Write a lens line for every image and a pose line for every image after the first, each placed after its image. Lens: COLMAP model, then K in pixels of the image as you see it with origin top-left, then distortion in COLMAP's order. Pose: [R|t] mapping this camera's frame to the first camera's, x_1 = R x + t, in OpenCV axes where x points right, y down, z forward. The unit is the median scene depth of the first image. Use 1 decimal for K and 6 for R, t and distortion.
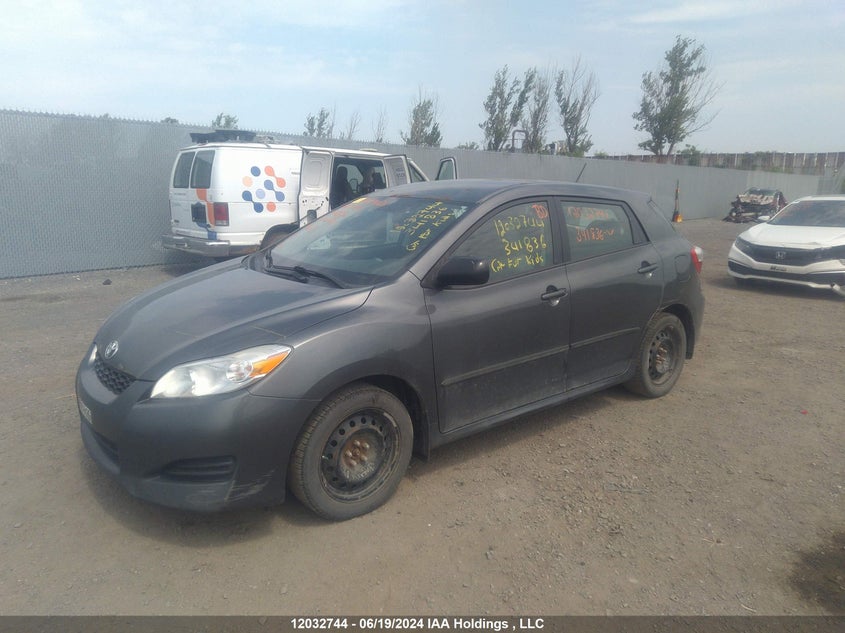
lens RADIAL K [[640.4, 0, 422.5], [0, 640.4, 316.5], [0, 0, 1]] dist [0.006091, 0.002046]
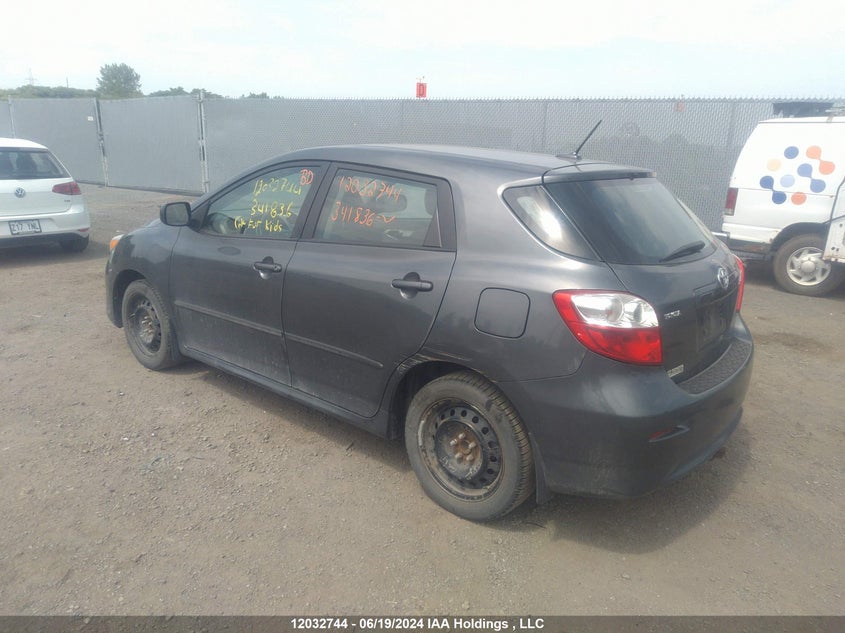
lens RADIAL K [[640.4, 0, 422.5], [0, 640.4, 316.5], [0, 0, 1]] dist [0.006091, 0.002046]
pose [[0.171026, 0.247749, -0.953609, 0.478368], [-0.239952, 0.949201, 0.203569, -0.087209], [0.955601, 0.194005, 0.221786, 0.433434]]
